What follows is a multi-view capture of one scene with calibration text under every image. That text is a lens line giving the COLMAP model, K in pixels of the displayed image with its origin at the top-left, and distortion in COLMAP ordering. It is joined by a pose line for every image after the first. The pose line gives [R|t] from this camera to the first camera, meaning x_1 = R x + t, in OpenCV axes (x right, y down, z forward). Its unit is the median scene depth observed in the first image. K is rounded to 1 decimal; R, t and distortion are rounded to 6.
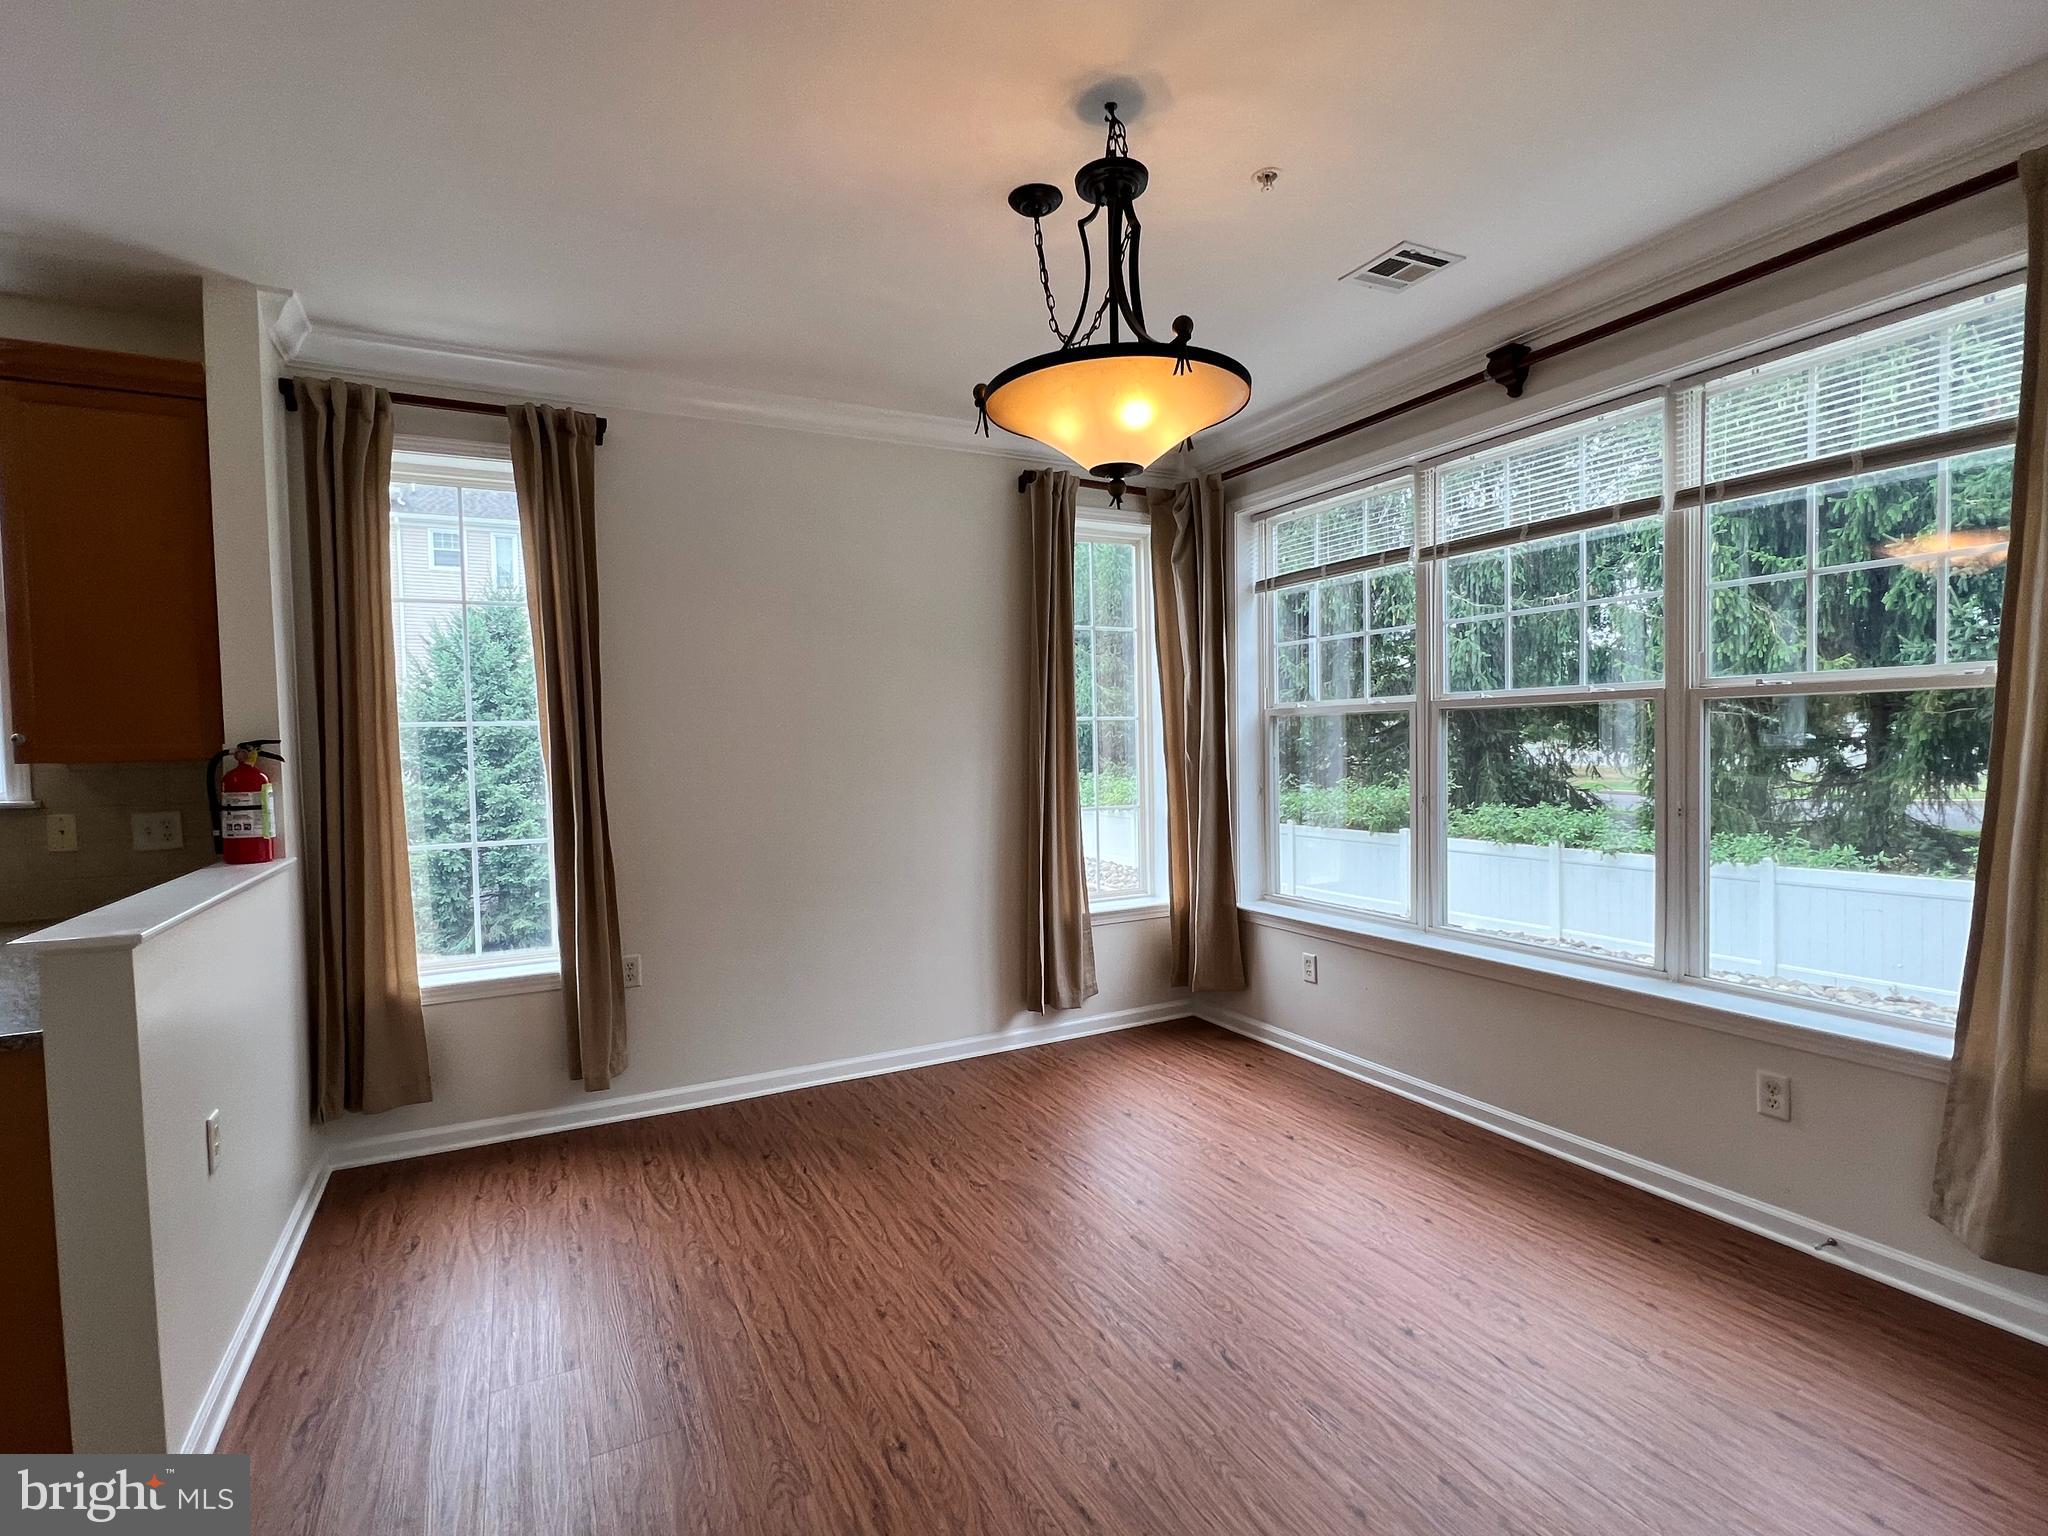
lens RADIAL K [[973.2, 0, 1017.7], [0, 973.2, 779.0], [0, 0, 1]] dist [-0.006063, 0.001993]
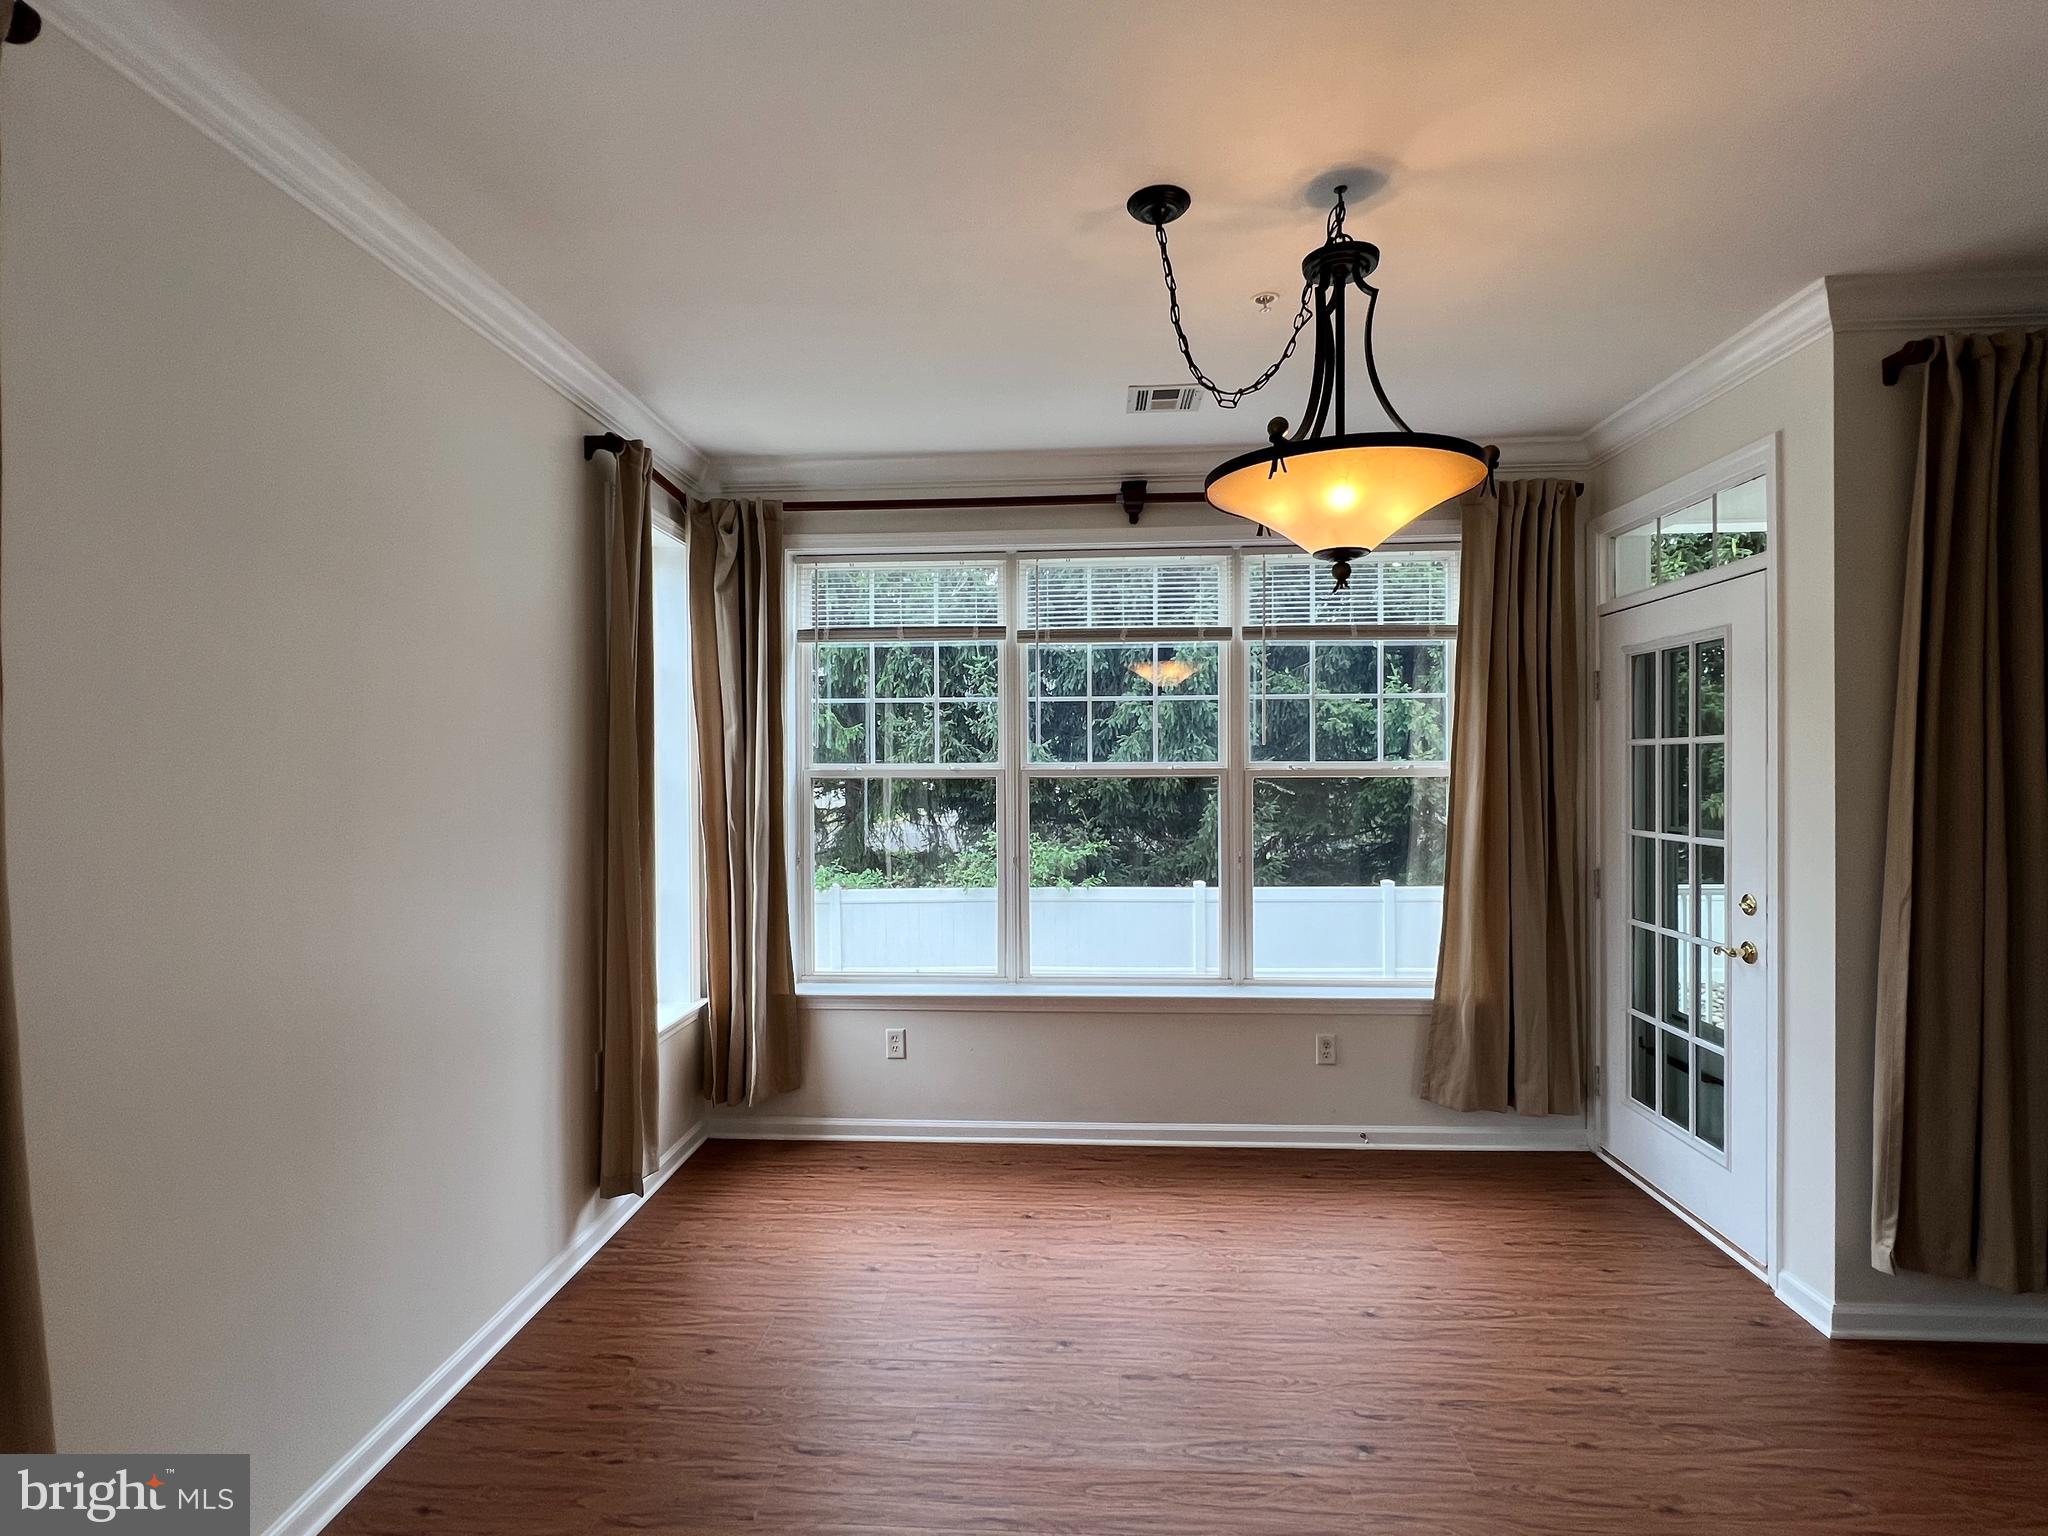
lens RADIAL K [[973.2, 0, 1020.1], [0, 973.2, 778.2], [0, 0, 1]] dist [-0.006063, 0.001993]
pose [[0.512724, 0.004947, 0.858539, -0.484205], [0.028765, 0.999323, -0.022937, -0.043477], [-0.858072, 0.036456, 0.512234, 0.416866]]
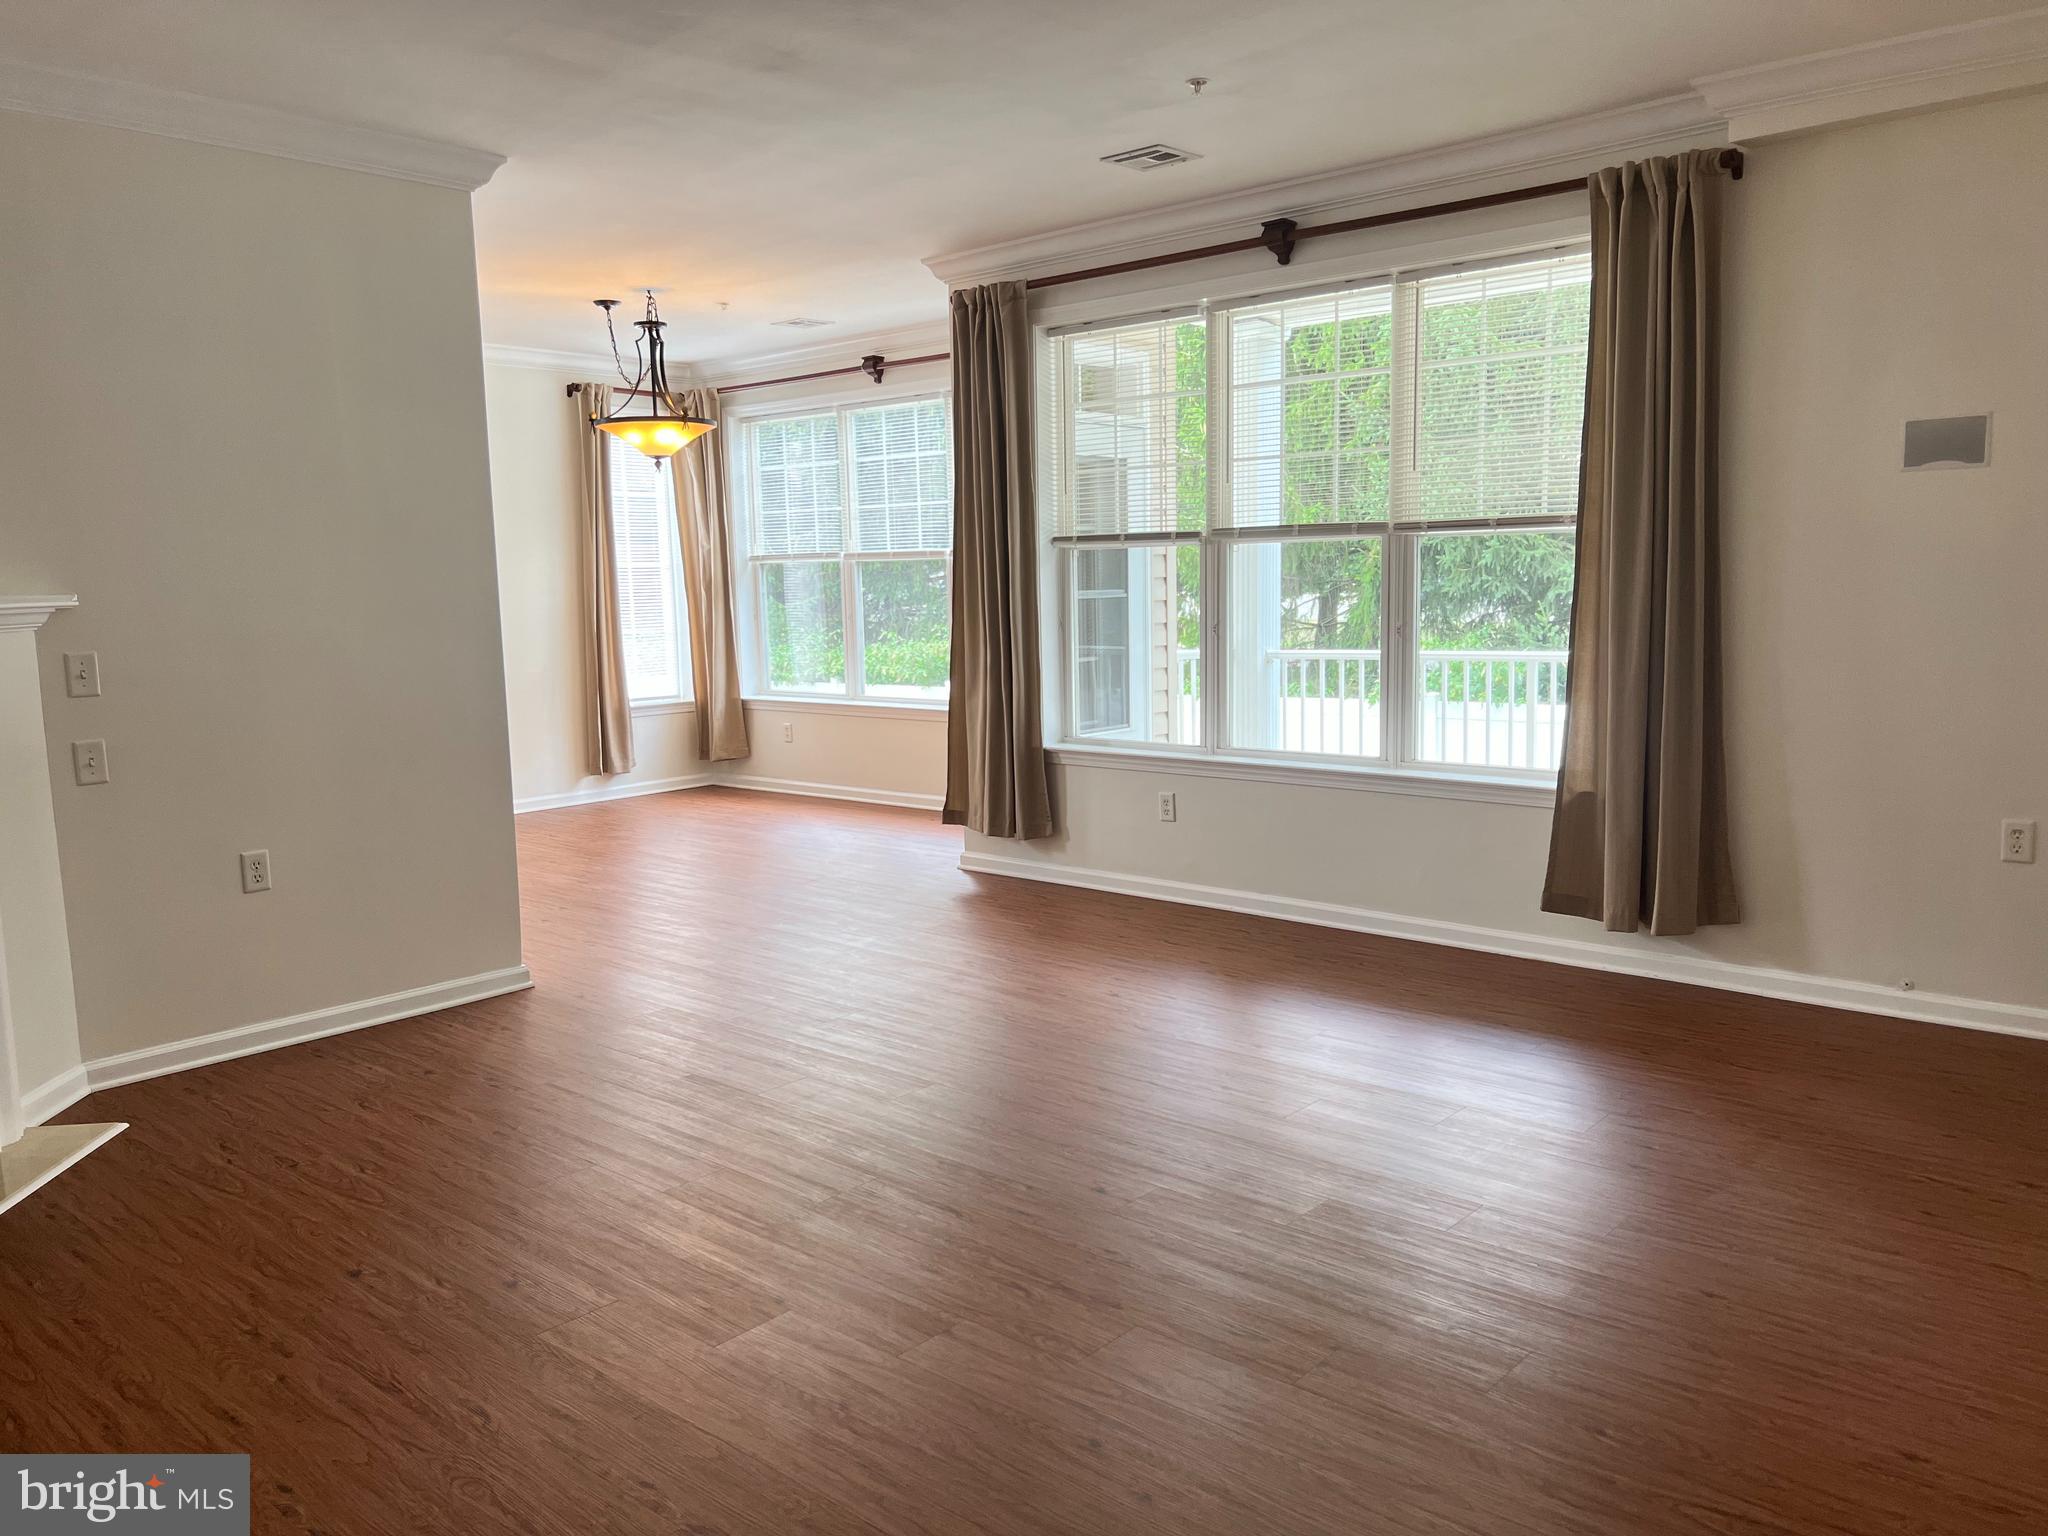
lens RADIAL K [[1519.4, 0, 1025.1], [0, 1519.4, 760.6], [0, 0, 1]] dist [0.057979, -0.001784]
pose [[0.941631, -0.041304, 0.334102, -0.147154], [0.013894, 0.996367, 0.084019, 0.045062], [-0.336359, -0.074472, 0.938785, -1.395983]]
